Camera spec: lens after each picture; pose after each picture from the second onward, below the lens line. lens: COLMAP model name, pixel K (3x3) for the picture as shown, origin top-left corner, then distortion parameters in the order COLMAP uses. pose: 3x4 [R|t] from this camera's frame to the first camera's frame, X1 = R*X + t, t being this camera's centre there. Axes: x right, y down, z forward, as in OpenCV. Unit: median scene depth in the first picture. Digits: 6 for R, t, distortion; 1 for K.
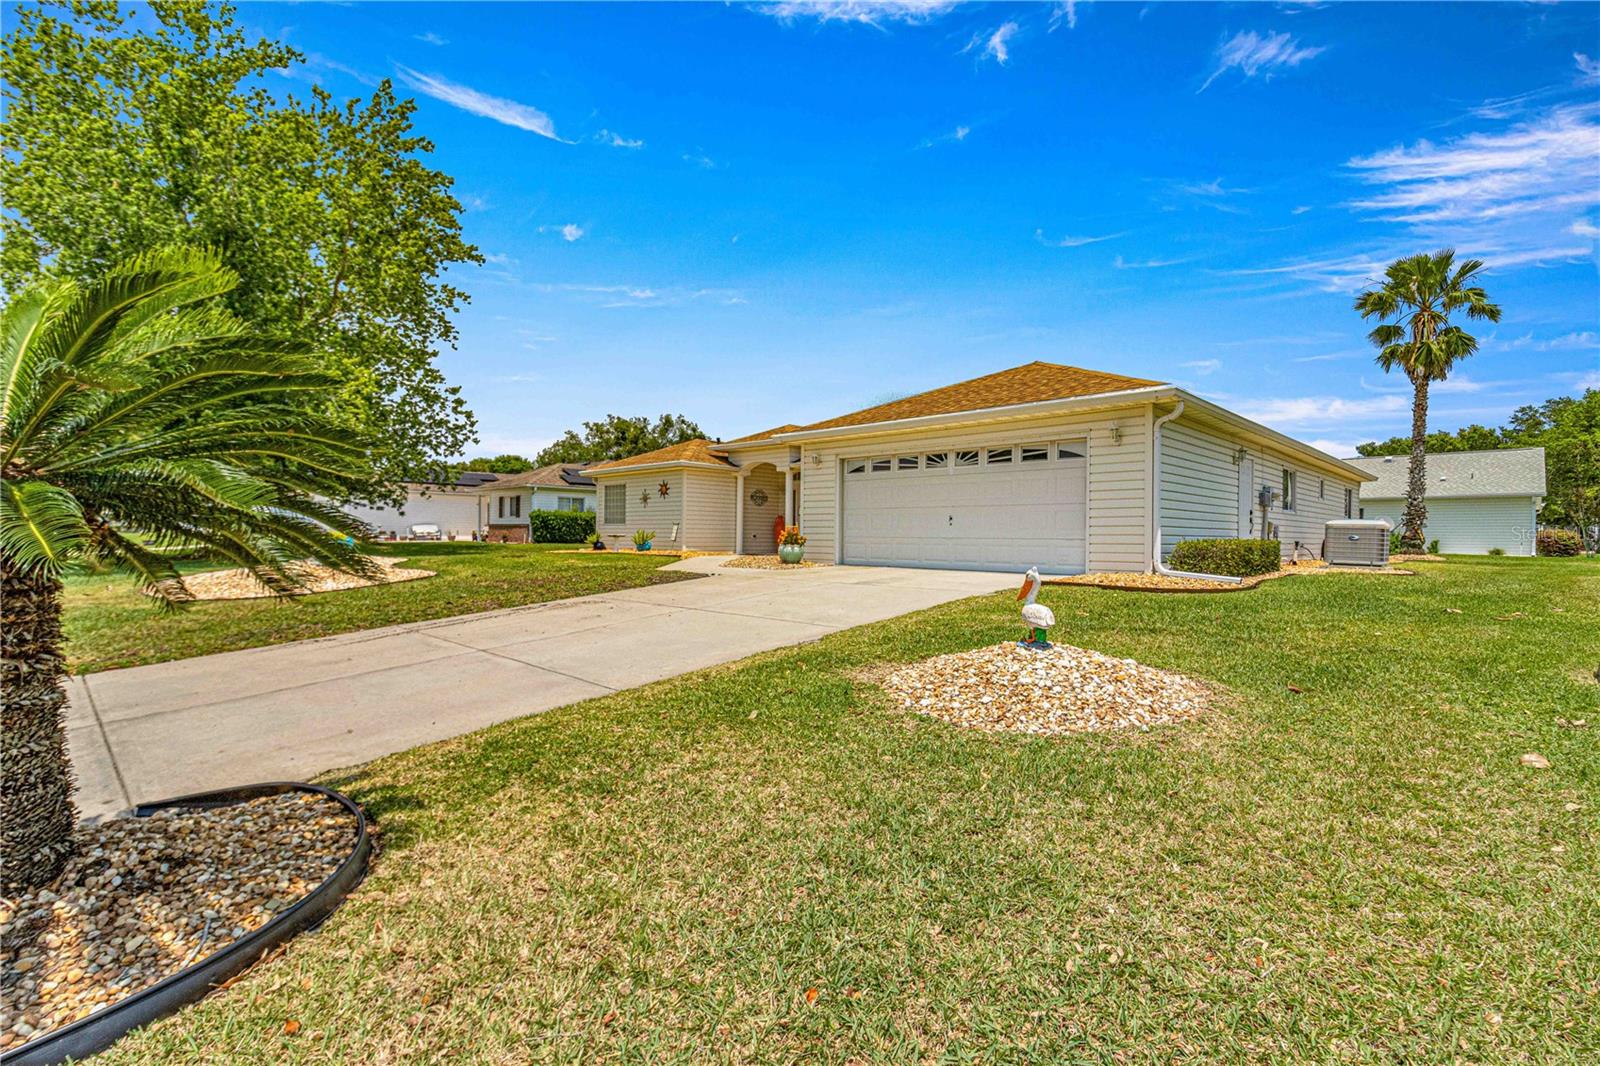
lens RADIAL K [[740.9, 0, 799.9], [0, 740.9, 534.7], [0, 0, 1]] dist [0.000994, 0.000377]
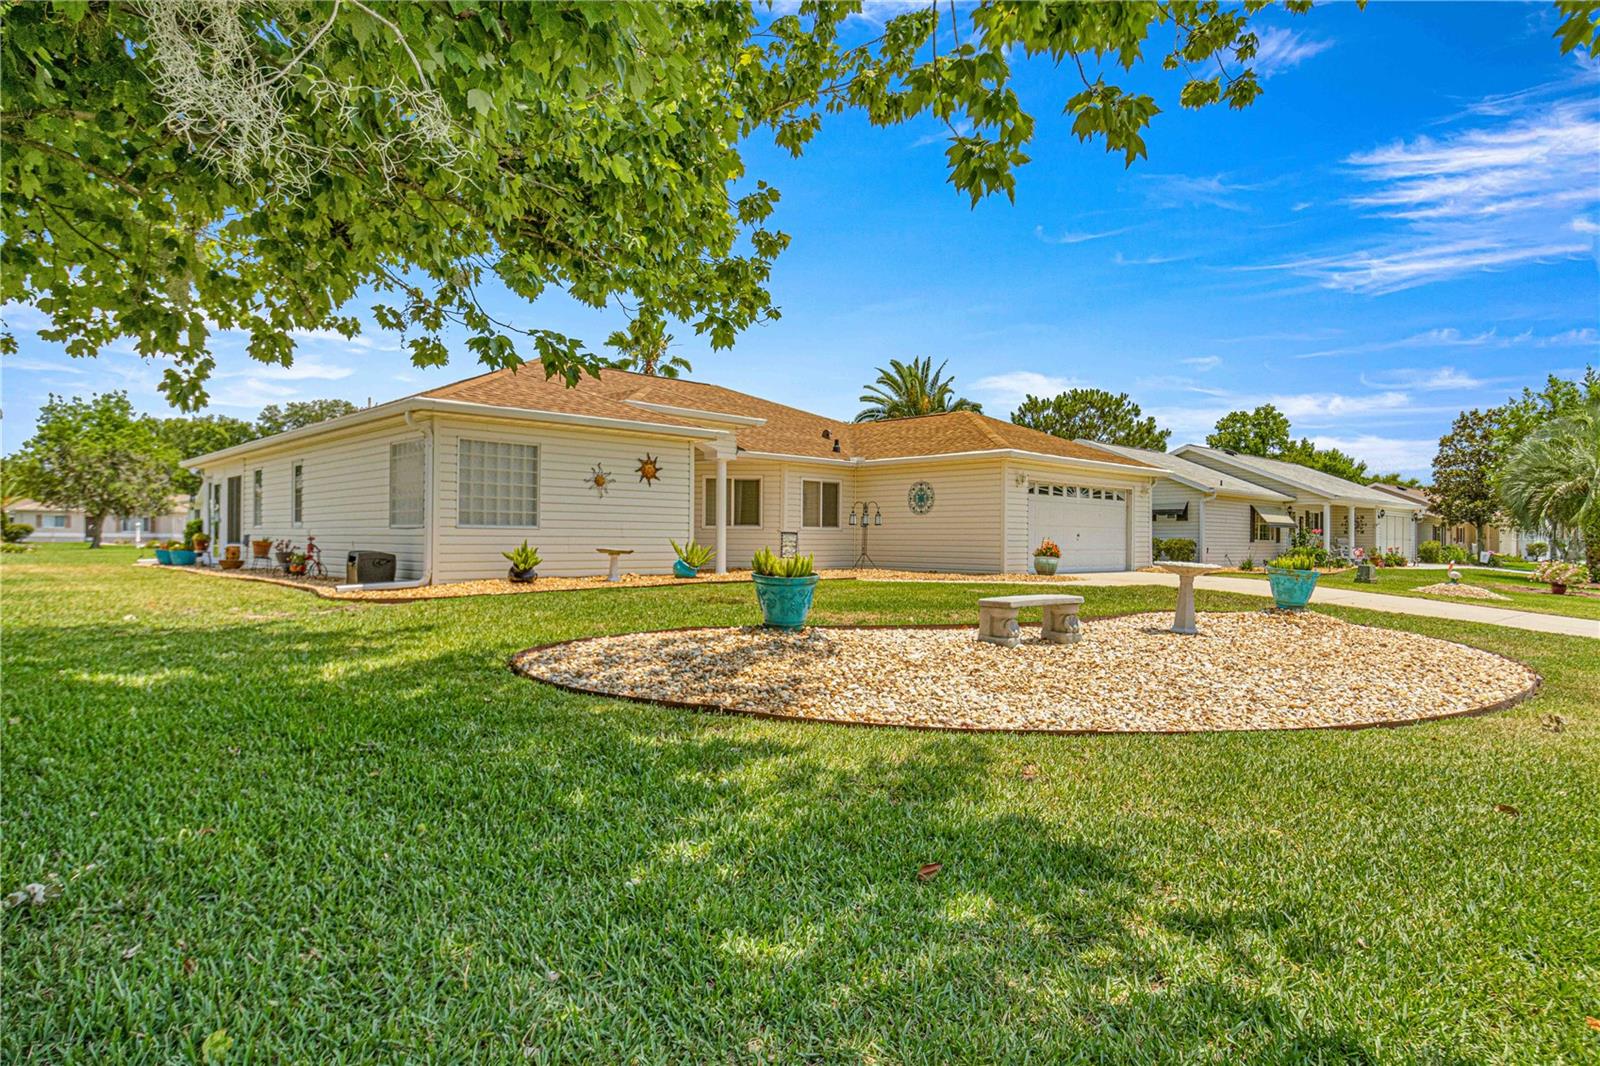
lens RADIAL K [[933.5, 0, 800.0], [0, 933.5, 534.7], [0, 0, 1]] dist [-0.000123, -0.000003]
pose [[0.035654, 0.001663, 0.999363, -1.486261], [-0.006982, 0.999975, -0.001414, -0.015293], [-0.999340, -0.006927, 0.035664, 1.388294]]
